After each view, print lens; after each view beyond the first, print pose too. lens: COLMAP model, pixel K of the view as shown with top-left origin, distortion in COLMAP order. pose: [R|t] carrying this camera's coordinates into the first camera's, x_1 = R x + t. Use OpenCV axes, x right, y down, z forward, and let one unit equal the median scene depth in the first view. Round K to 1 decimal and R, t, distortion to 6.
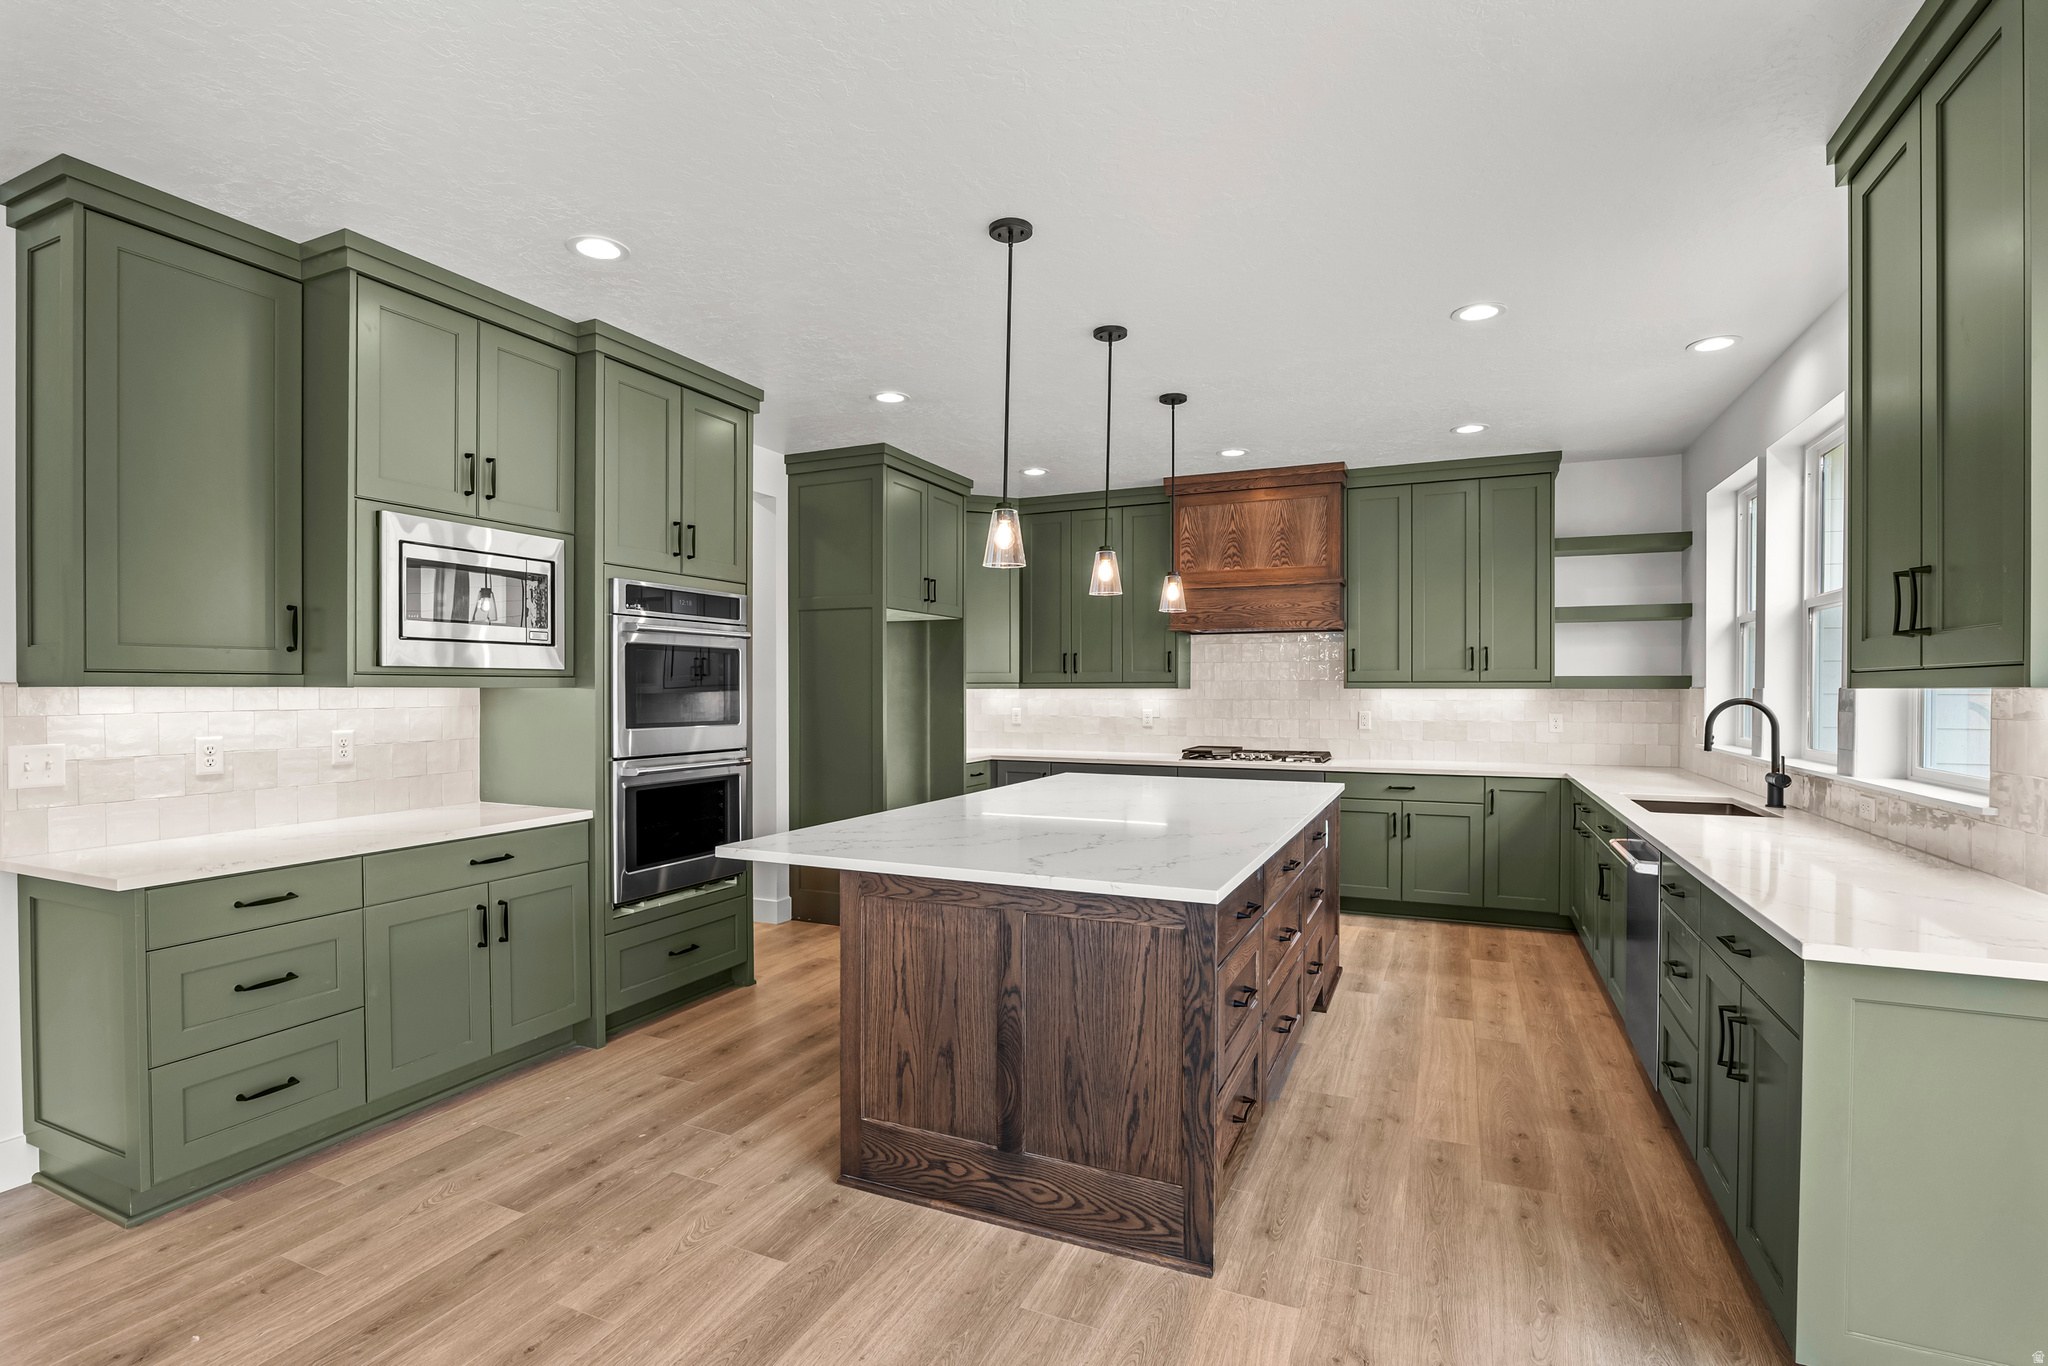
lens RADIAL K [[951.4, 0, 1024.8], [0, 951.4, 703.1], [0, 0, 1]] dist [-0.023743, 0.004684]
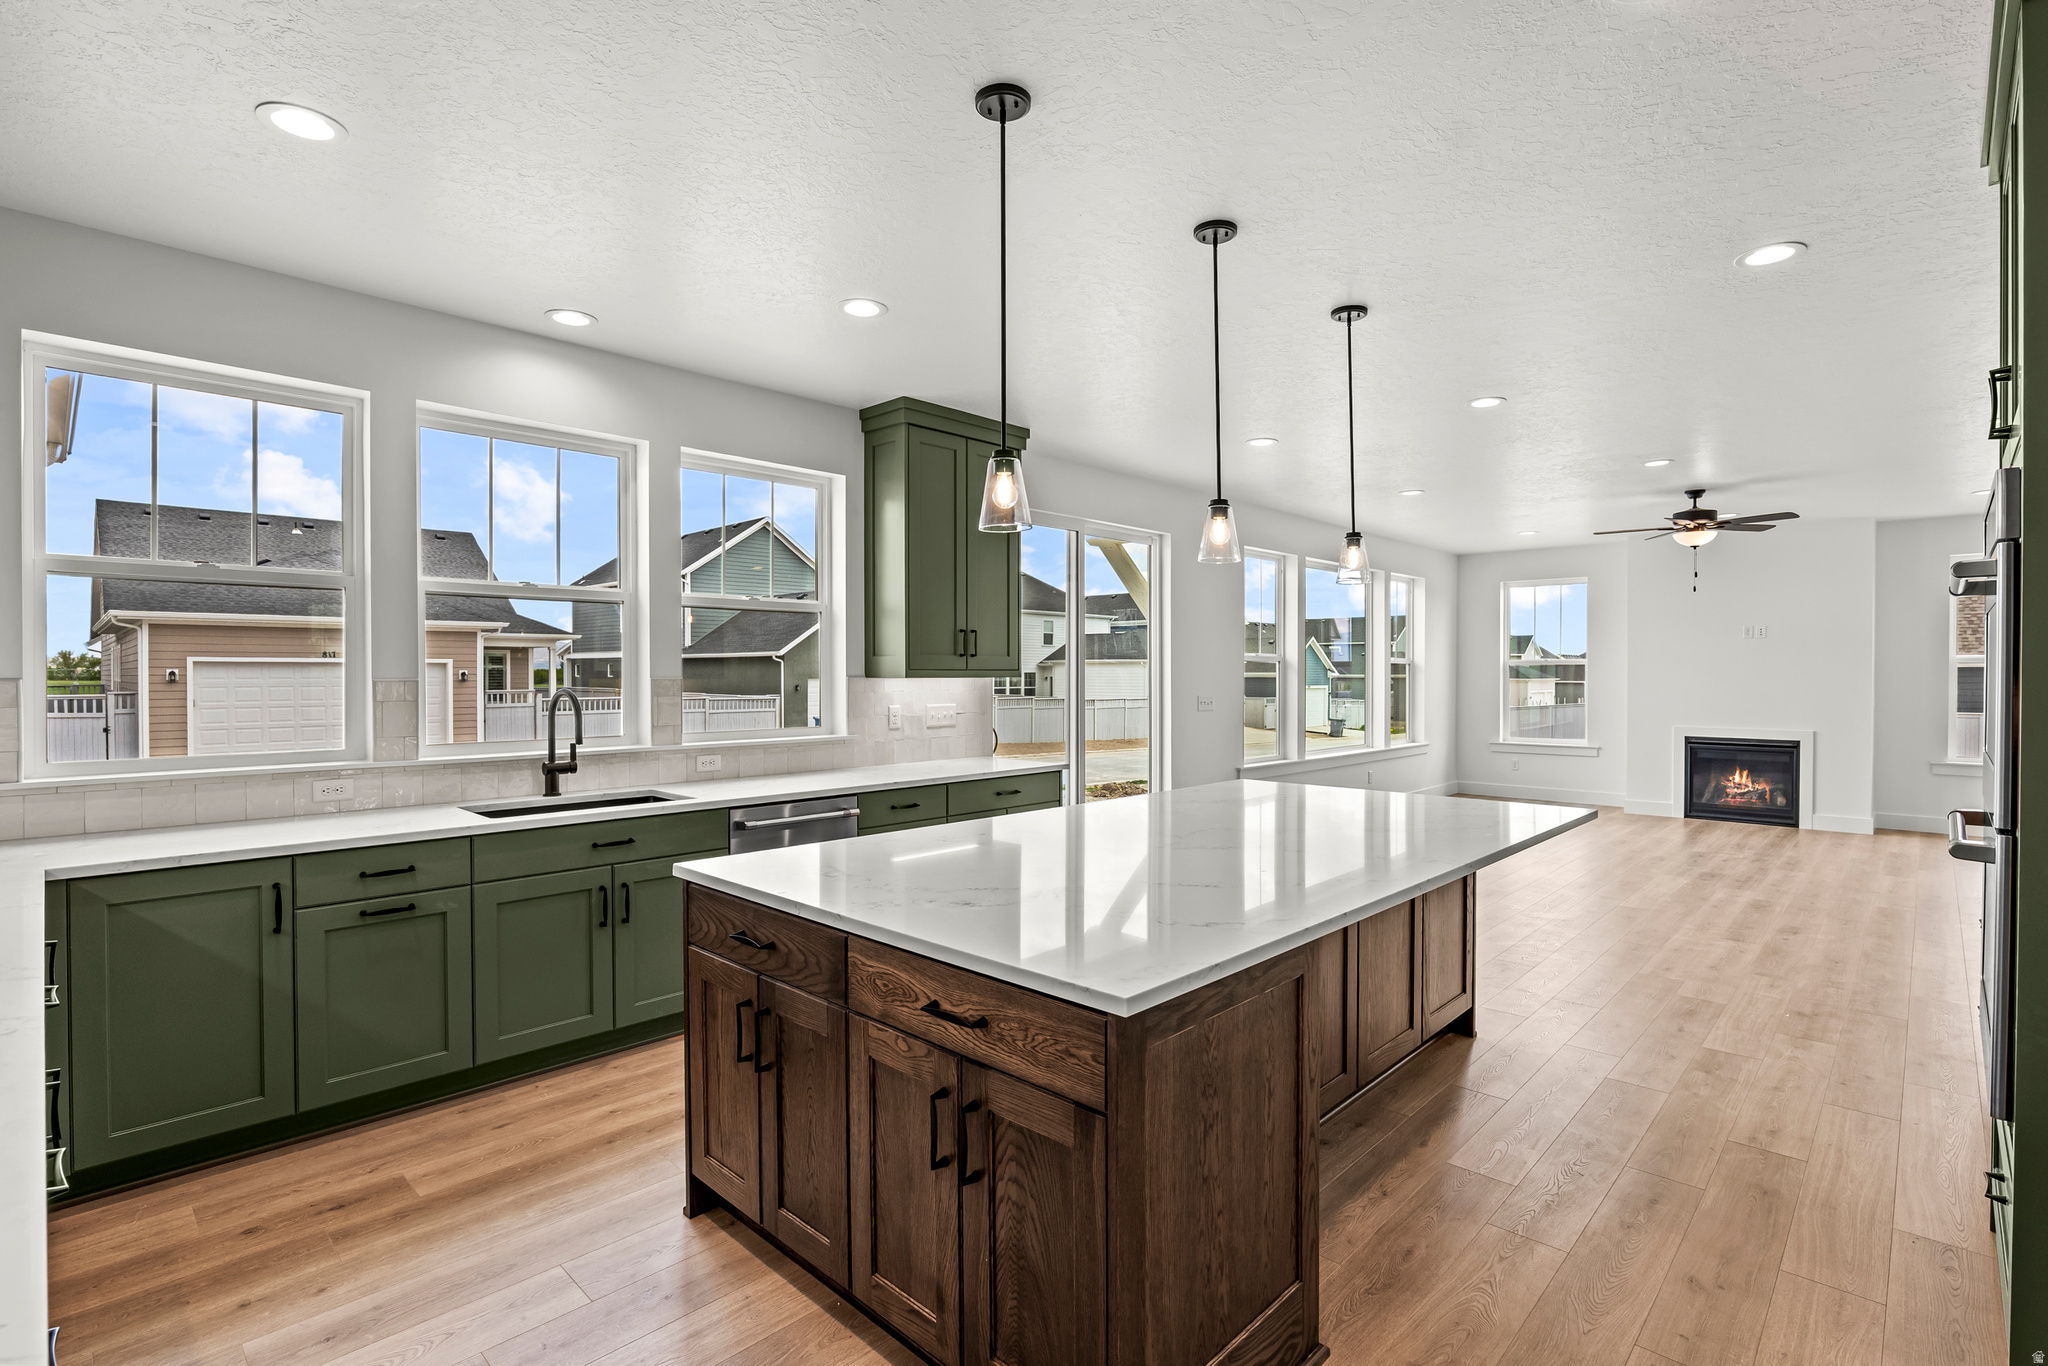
lens RADIAL K [[951.4, 0, 1021.9], [0, 951.4, 681.4], [0, 0, 1]] dist [-0.023743, 0.004684]
pose [[-0.940662, -0.003311, 0.339330, -0.021549], [0.004072, 0.999770, 0.021044, -0.027489], [-0.339322, 0.021177, -0.940432, 1.453948]]
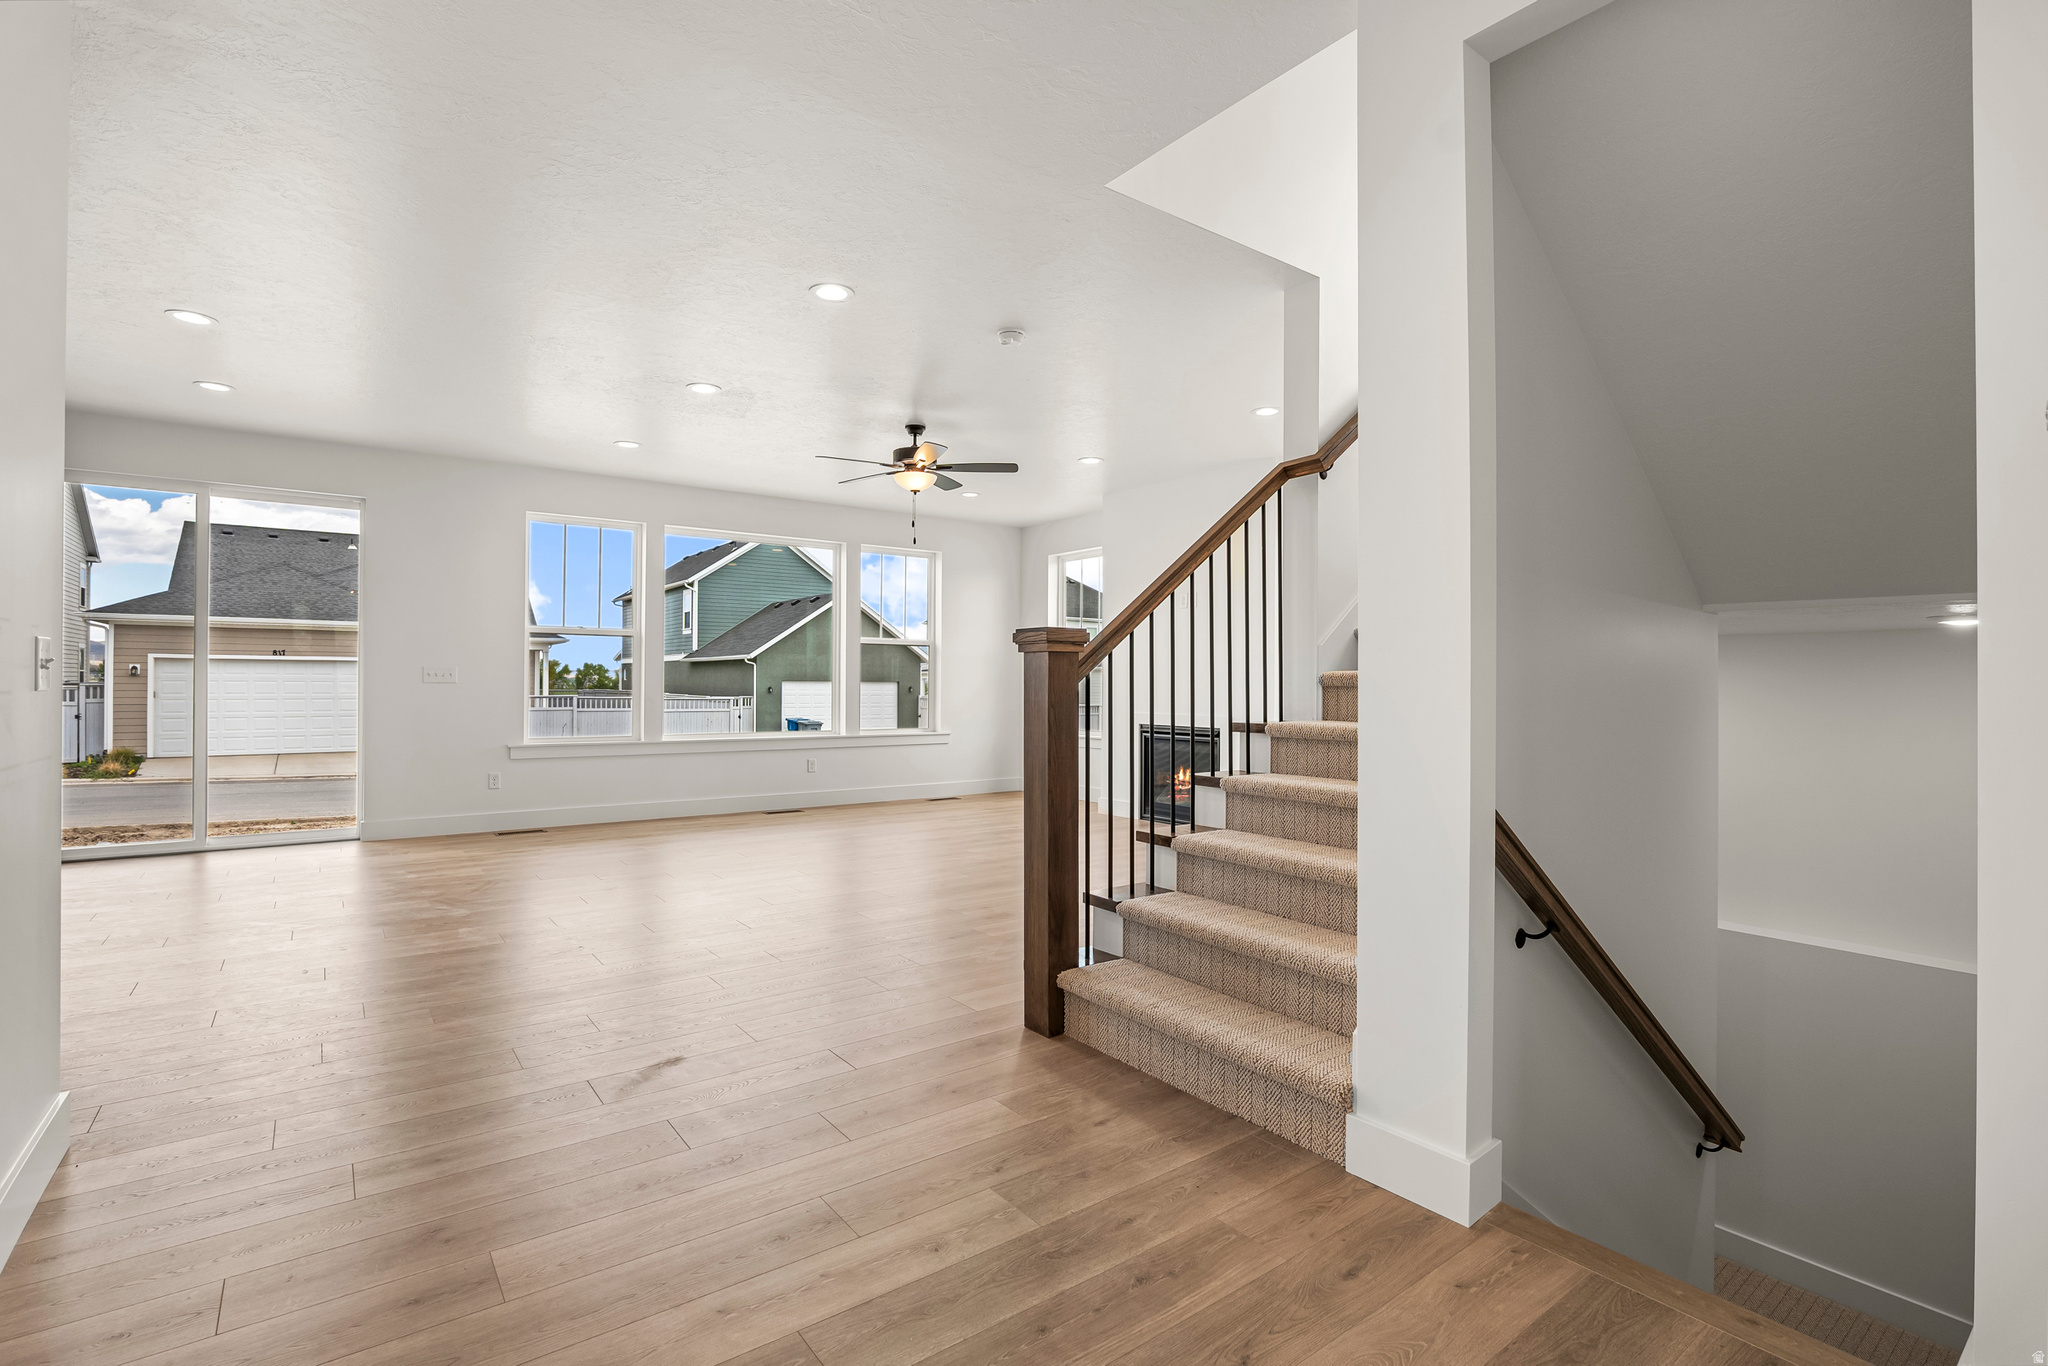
lens RADIAL K [[951.4, 0, 1035.3], [0, 951.4, 680.6], [0, 0, 1]] dist [-0.023743, 0.004684]
pose [[-0.882819, -0.002998, 0.469703, -1.316532], [0.000605, 0.999972, 0.007521, 0.044728], [-0.469712, 0.006924, -0.882792, 0.719145]]
